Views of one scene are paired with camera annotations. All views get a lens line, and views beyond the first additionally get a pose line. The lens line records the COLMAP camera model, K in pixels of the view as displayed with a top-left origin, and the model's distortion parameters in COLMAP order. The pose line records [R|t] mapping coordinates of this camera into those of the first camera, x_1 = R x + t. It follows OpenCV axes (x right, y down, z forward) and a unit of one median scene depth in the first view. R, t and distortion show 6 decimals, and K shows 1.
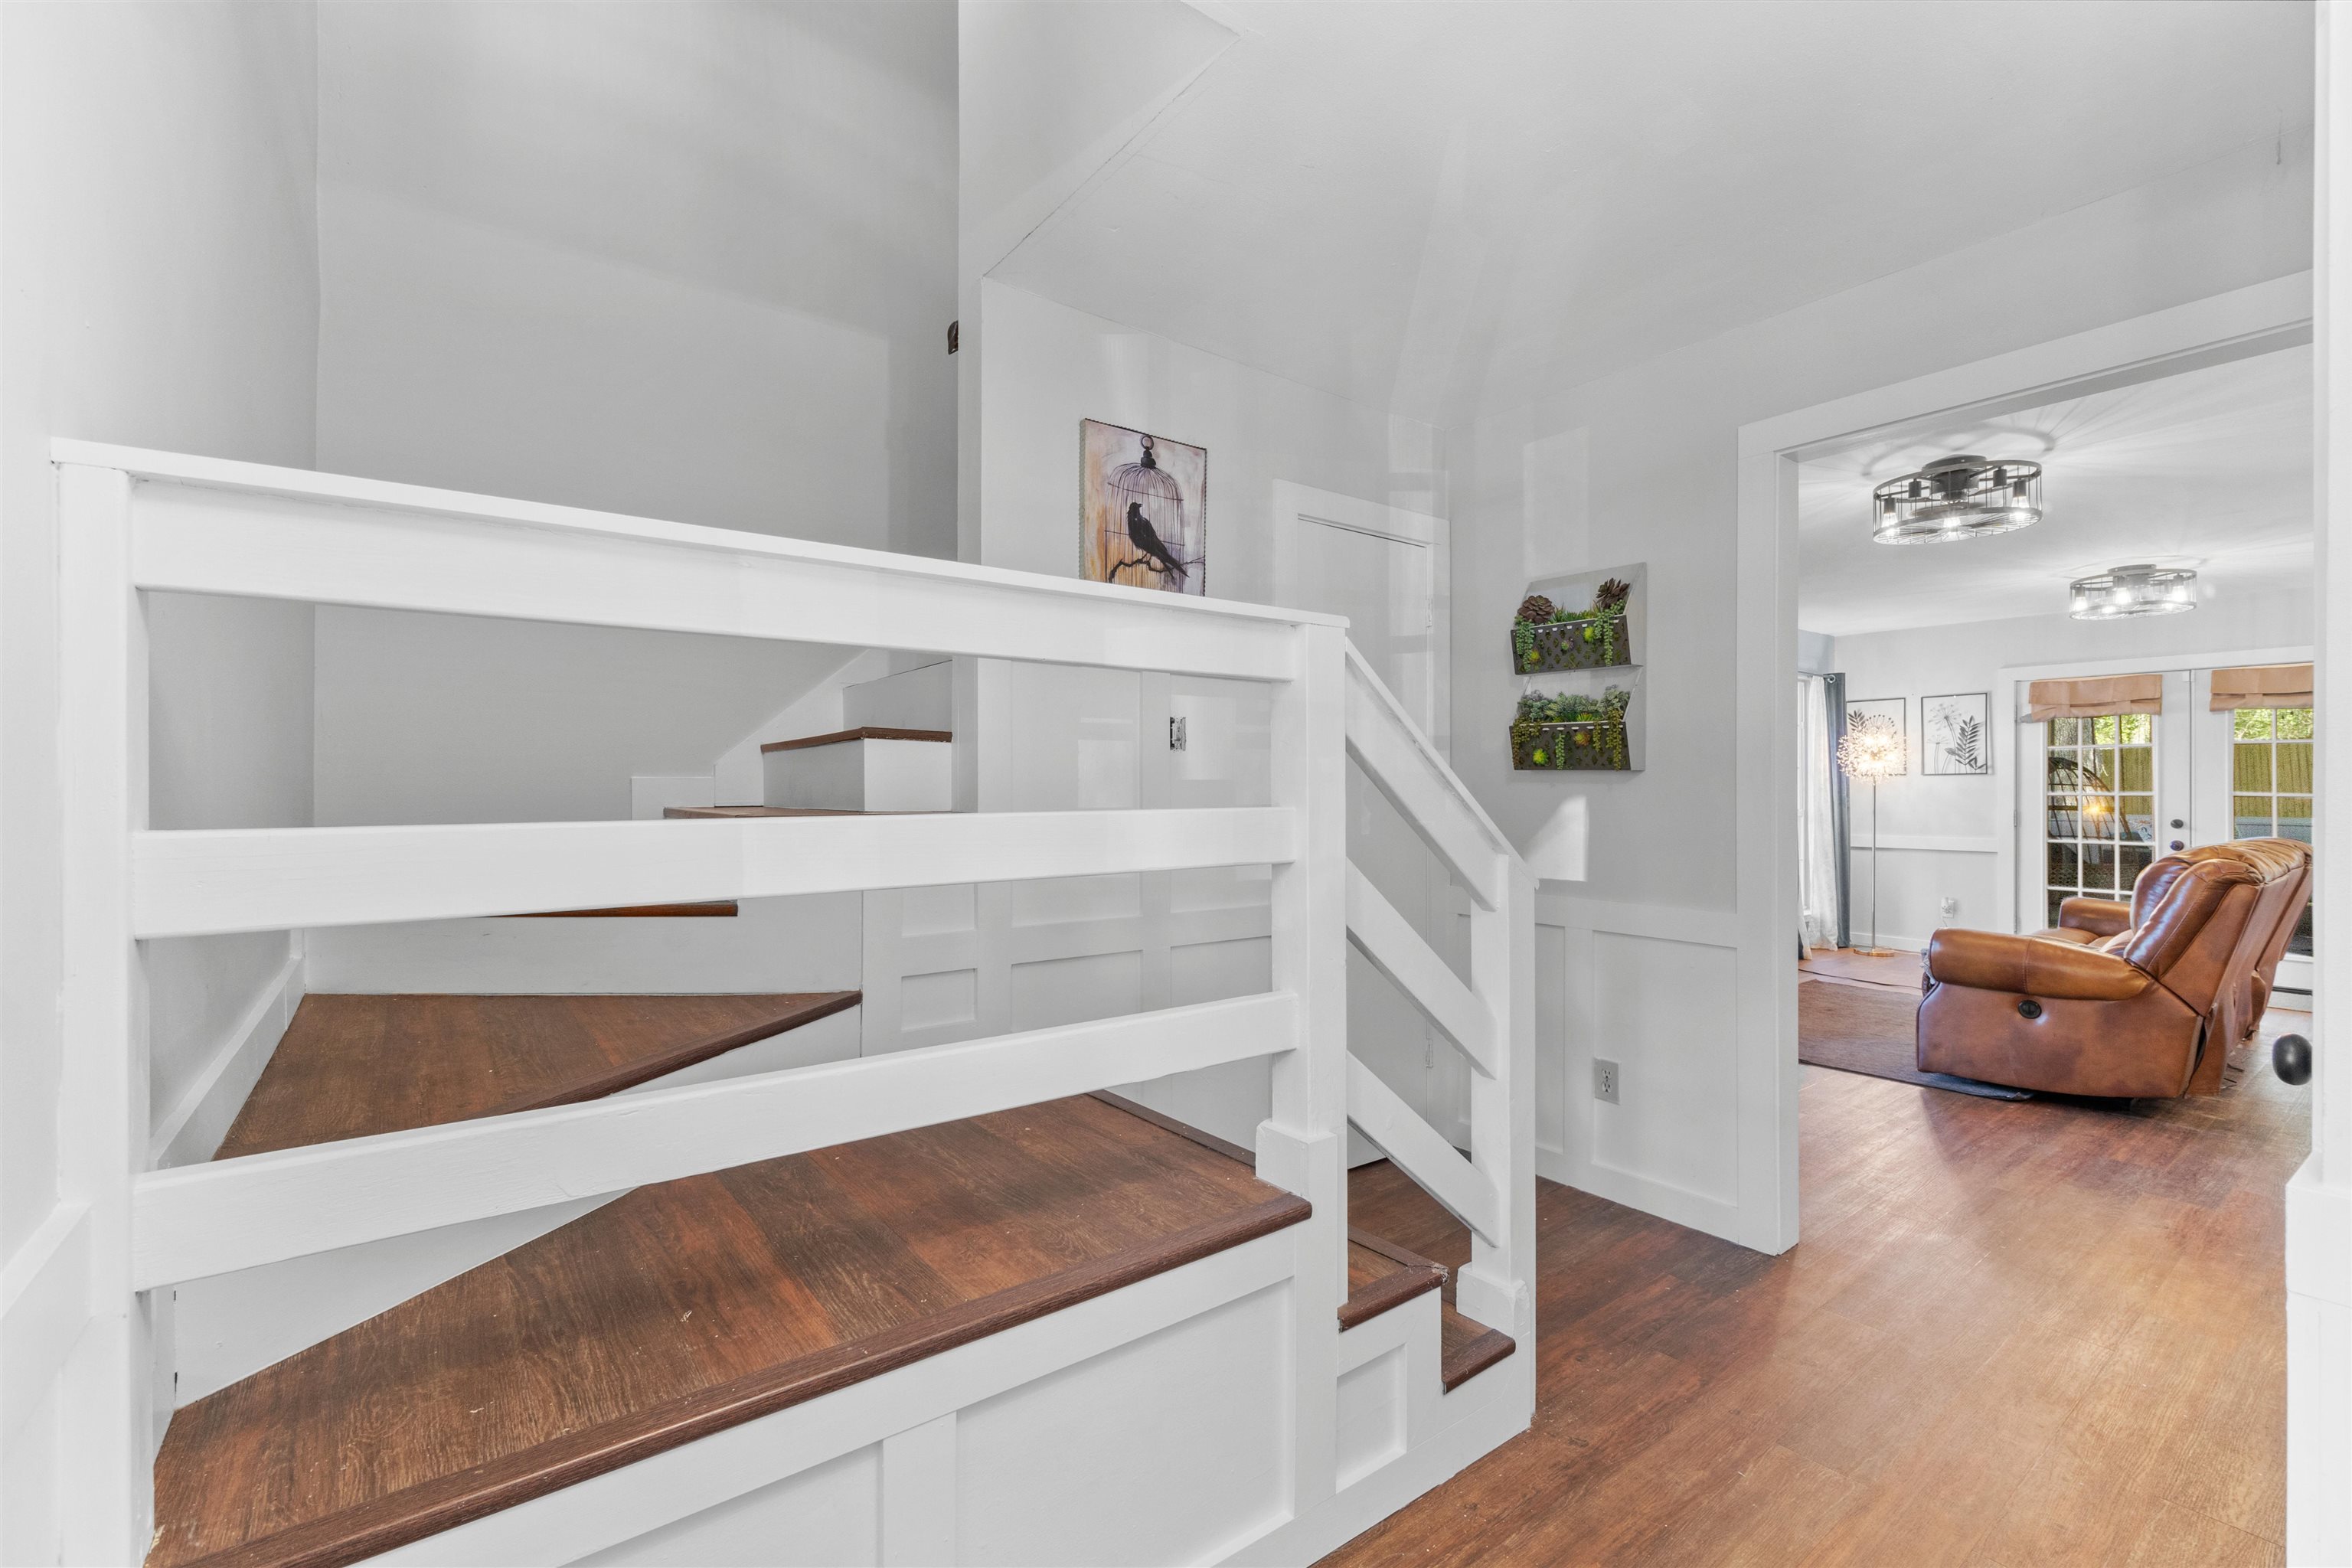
lens RADIAL K [[1025.2, 0, 1185.4], [0, 1025.2, 788.1], [0, 0, 1]] dist [-0.003470, -0.000541]
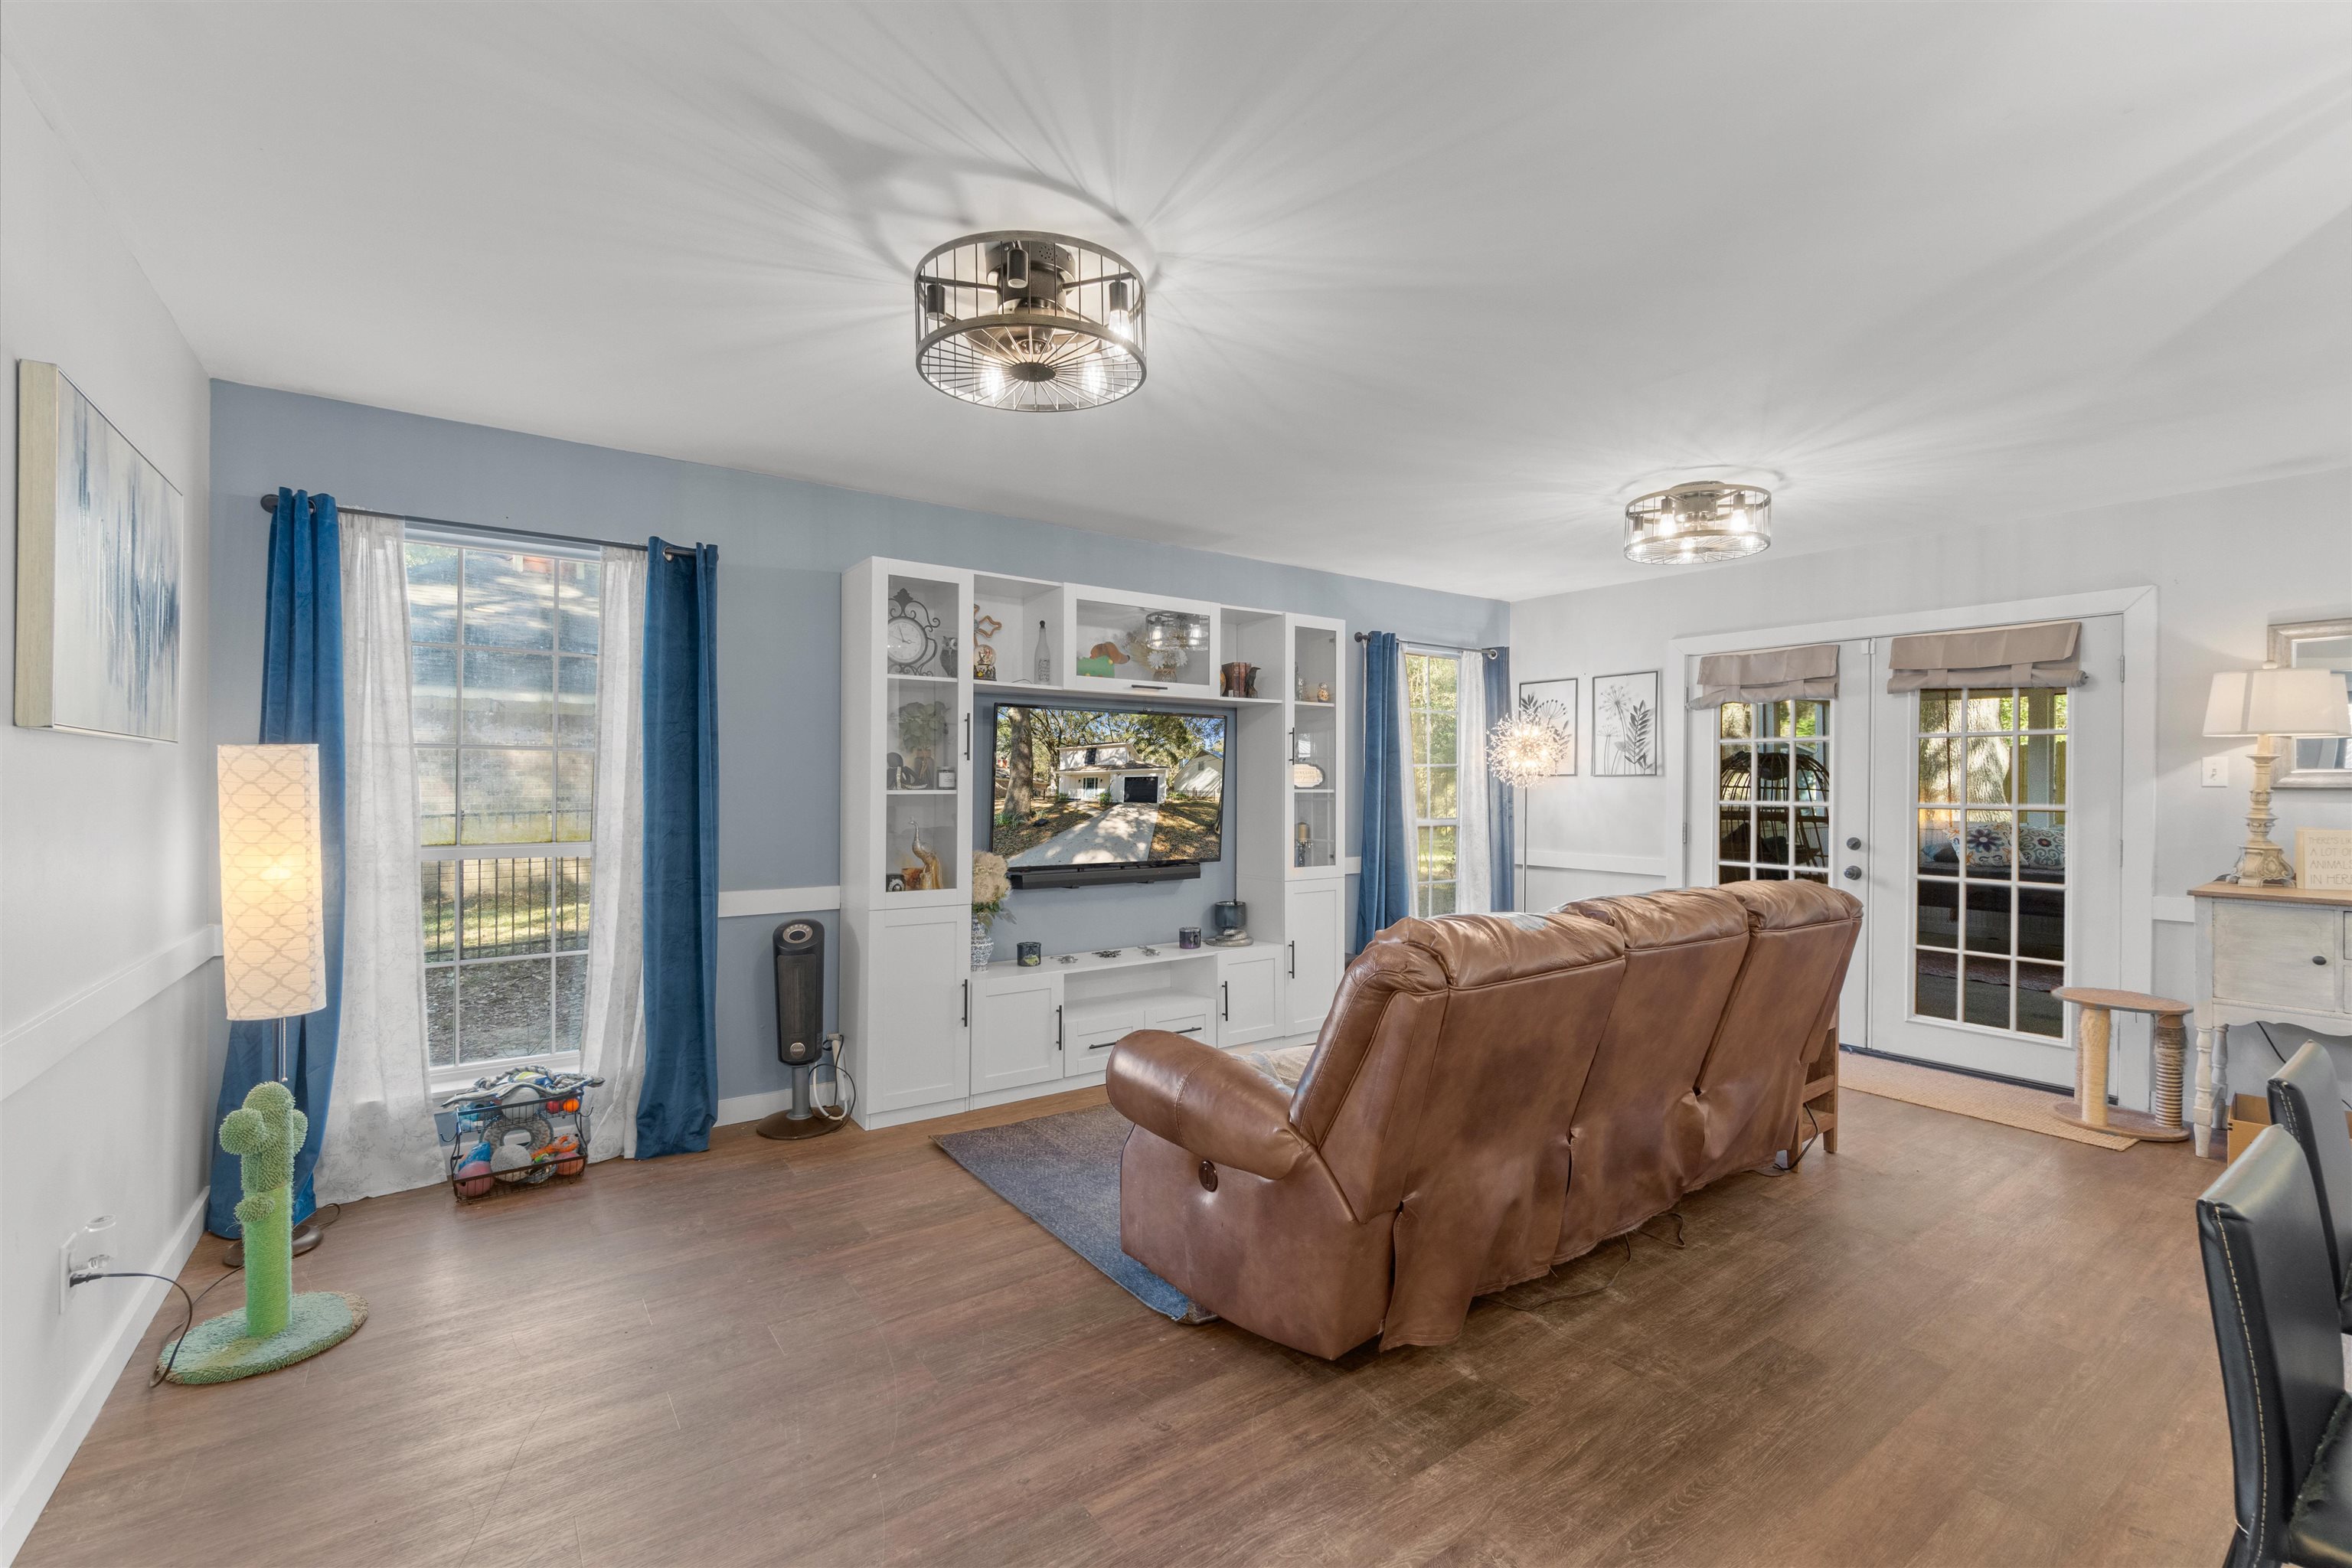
lens RADIAL K [[1025.2, 0, 1177.4], [0, 1025.2, 779.7], [0, 0, 1]] dist [-0.003470, -0.000541]
pose [[0.999655, 0.005006, -0.025765, 0.495382], [-0.004975, 0.999987, 0.001248, -0.010696], [0.025771, -0.001120, 0.999667, 0.237623]]
